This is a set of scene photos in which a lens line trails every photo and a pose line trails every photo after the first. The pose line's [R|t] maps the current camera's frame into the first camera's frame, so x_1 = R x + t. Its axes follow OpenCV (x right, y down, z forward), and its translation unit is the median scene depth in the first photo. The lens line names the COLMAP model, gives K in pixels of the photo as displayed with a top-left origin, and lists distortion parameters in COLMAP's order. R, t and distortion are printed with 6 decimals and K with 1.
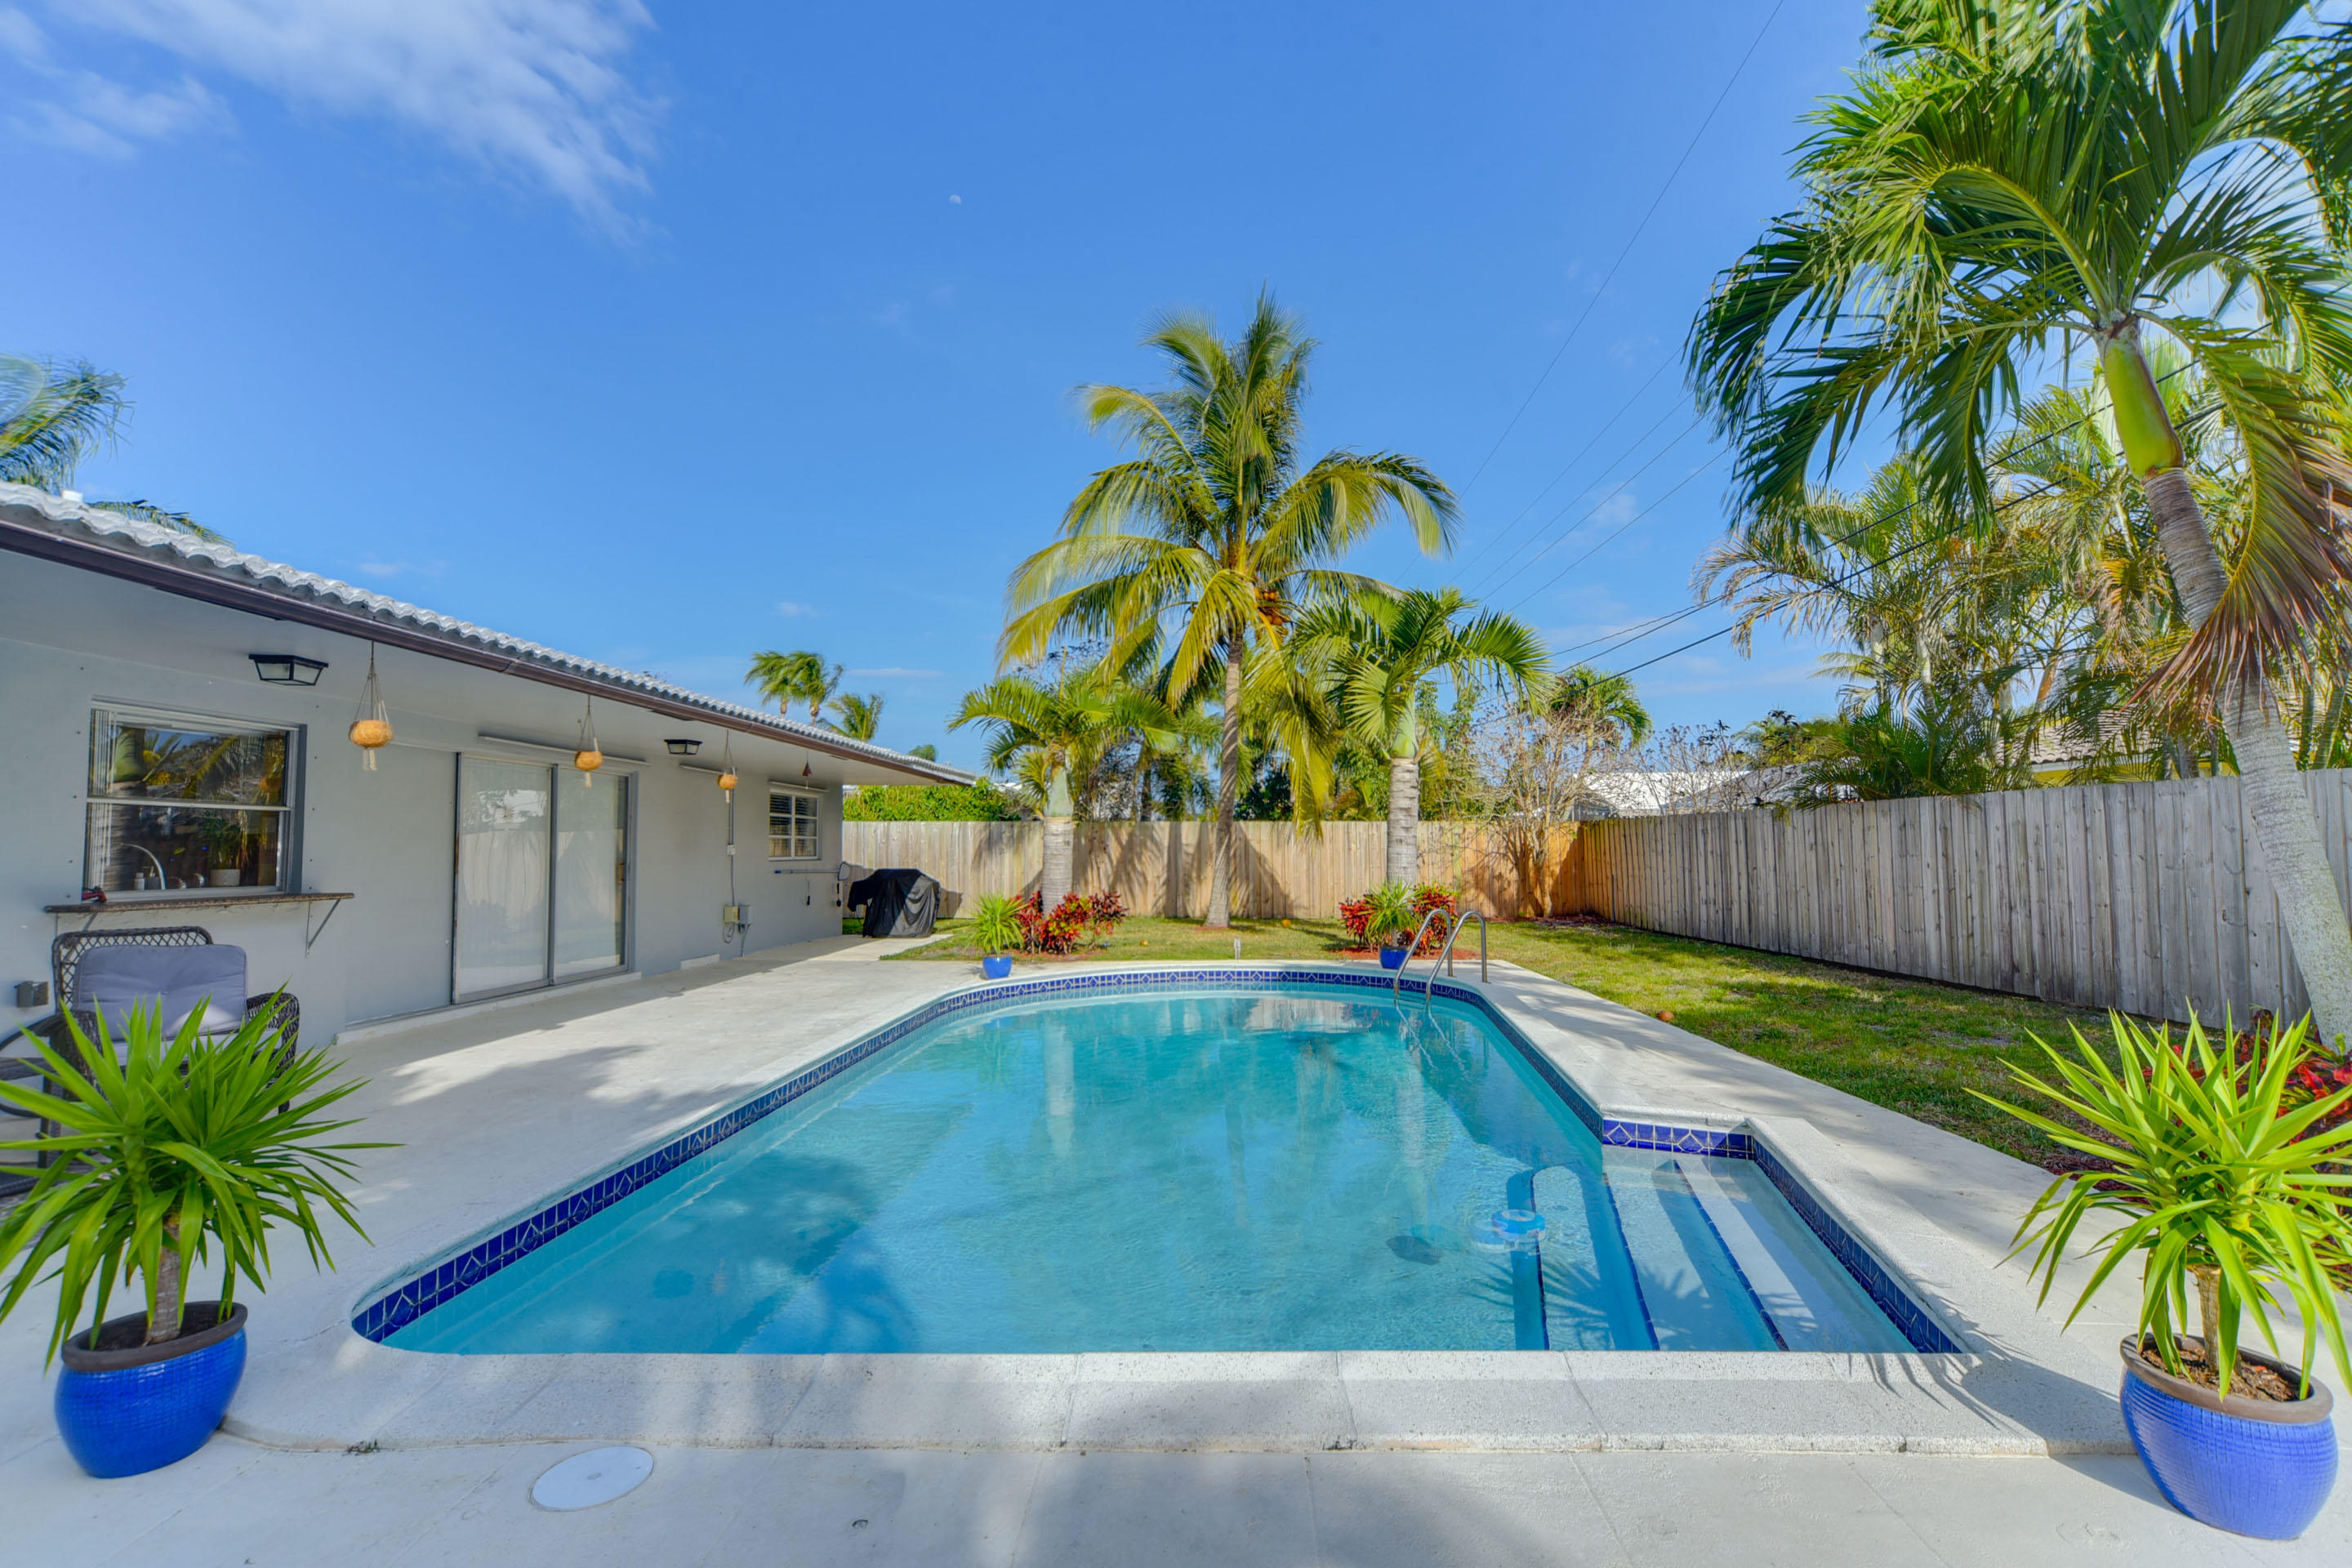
lens RADIAL K [[1098.6, 0, 1183.5], [0, 1098.6, 788.7], [0, 0, 1]] dist [-0.000382, 0.005137]
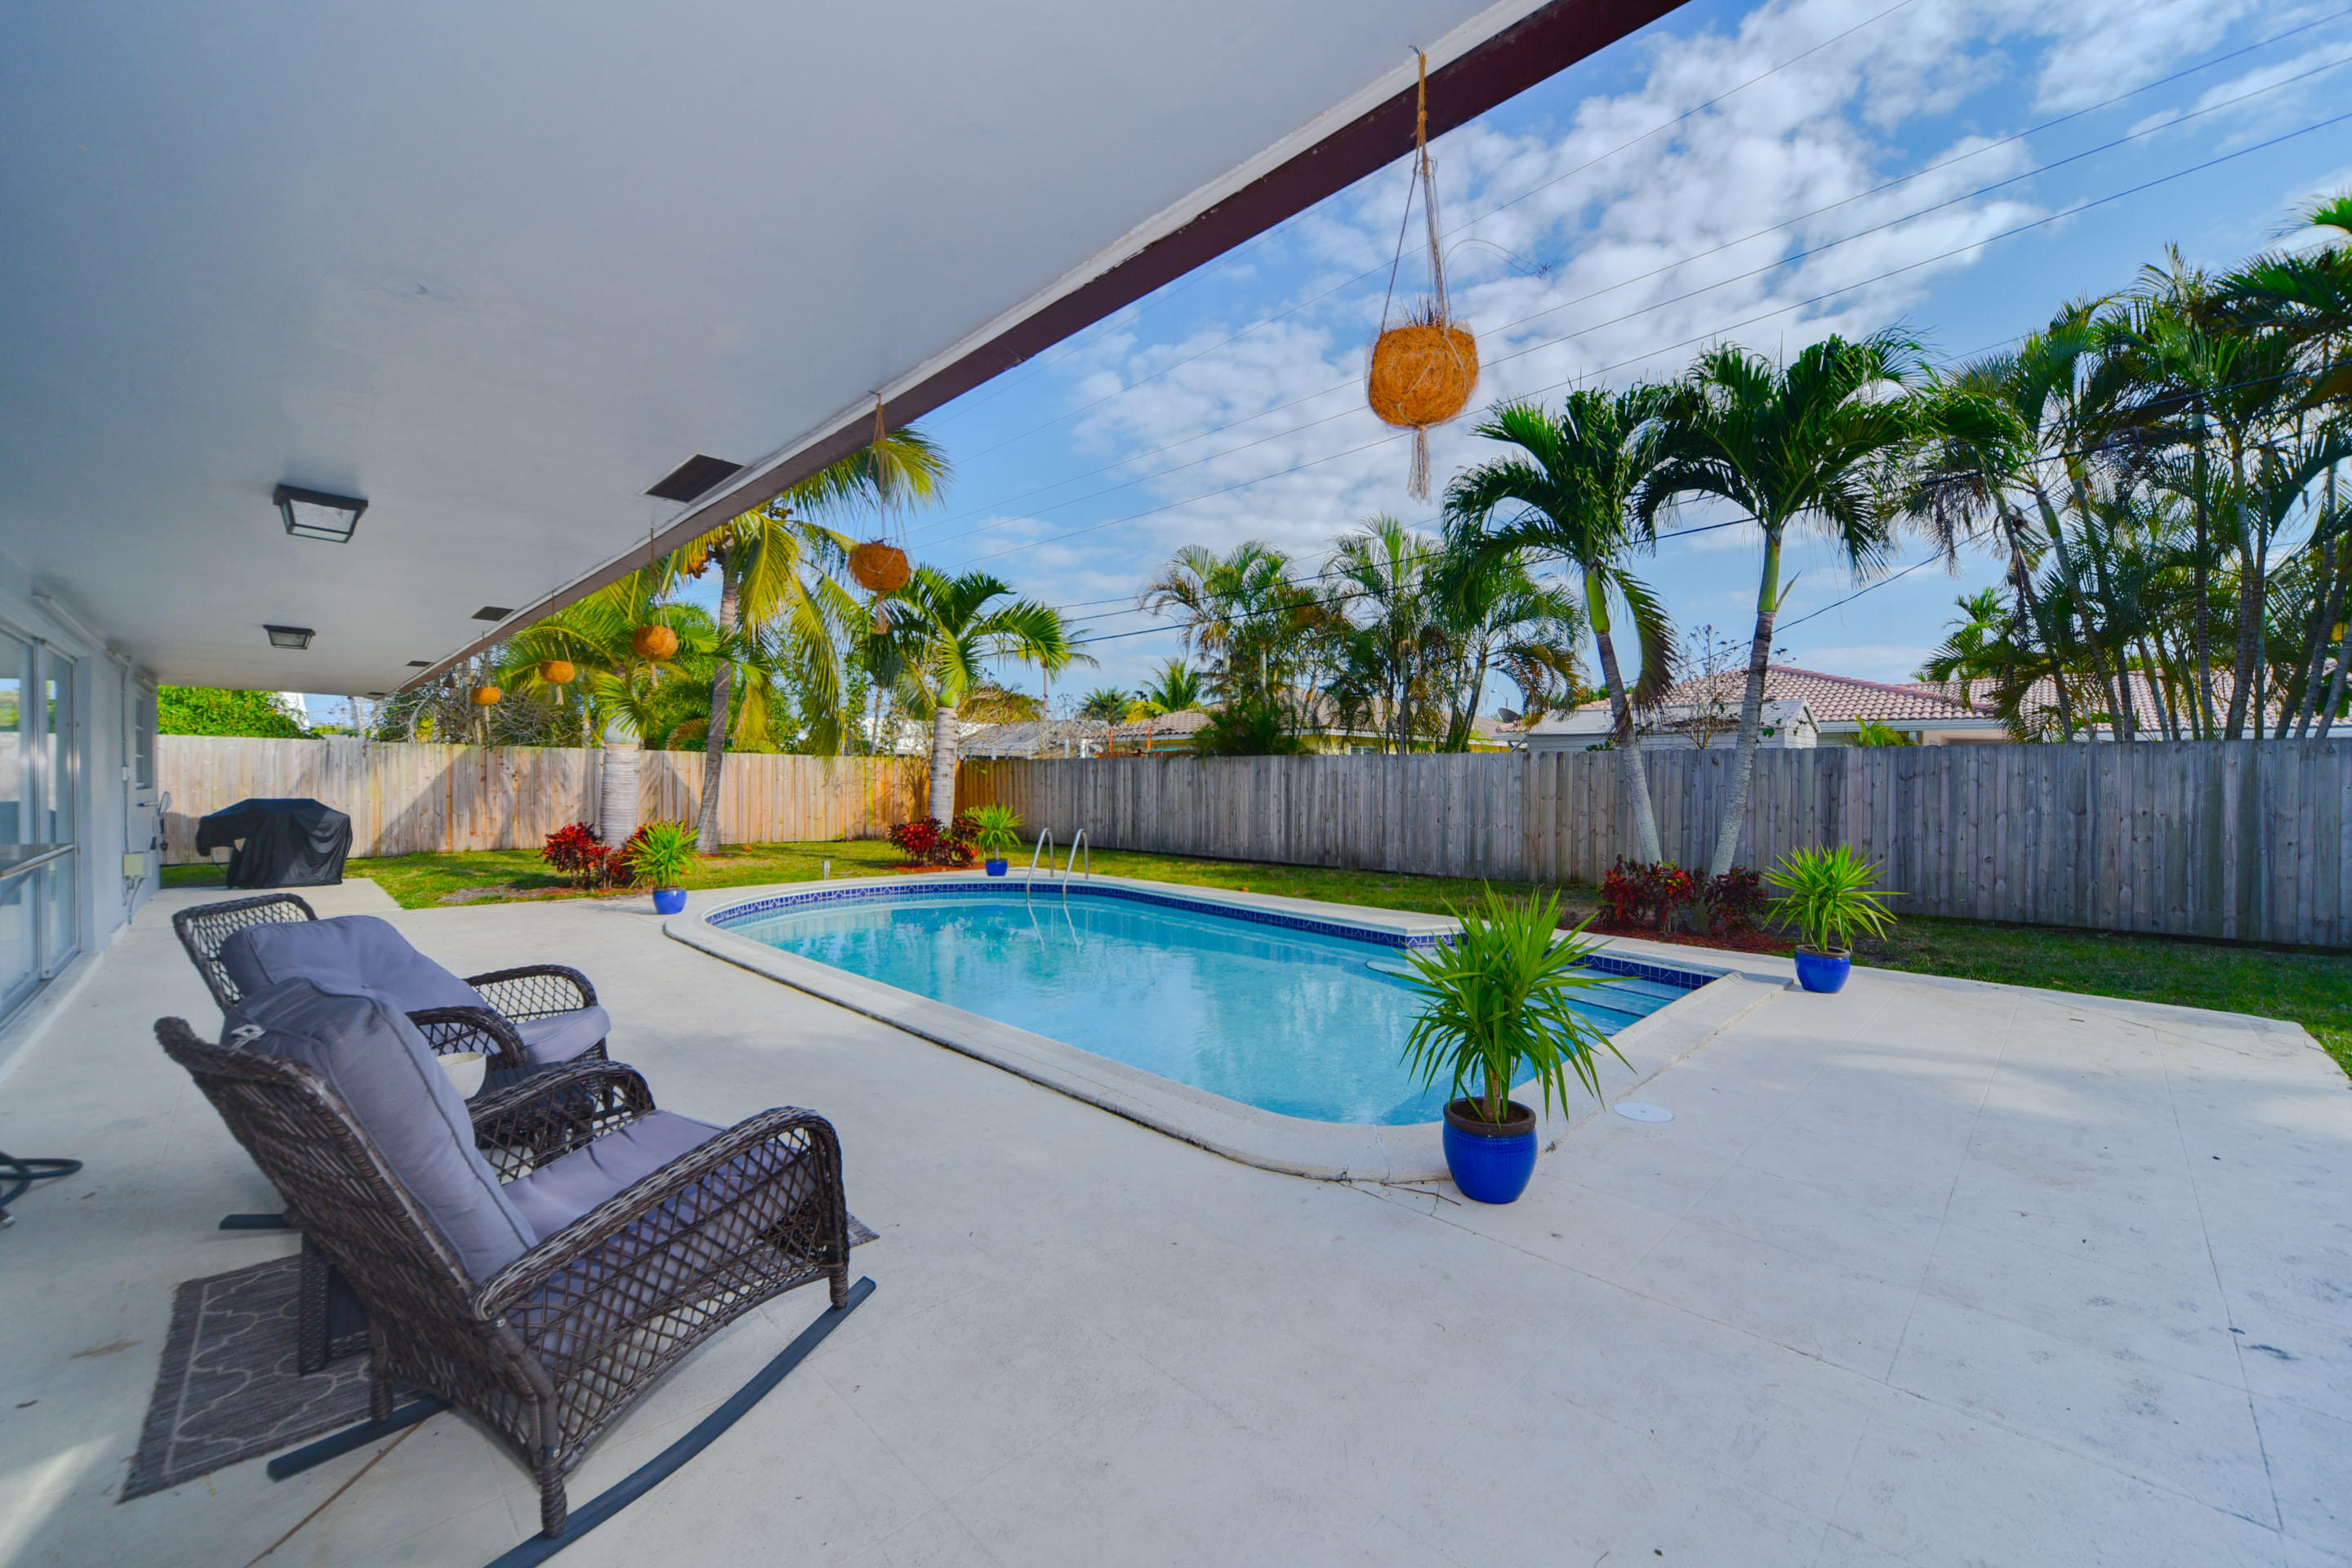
lens RADIAL K [[927.2, 0, 1191.3], [0, 927.2, 786.5], [0, 0, 1]] dist [-0.001358, 0.000980]
pose [[0.684304, 0.006151, 0.729171, -0.436382], [-0.052034, 0.997827, 0.040415, 0.004284], [-0.727338, -0.065598, 0.683137, 0.106893]]
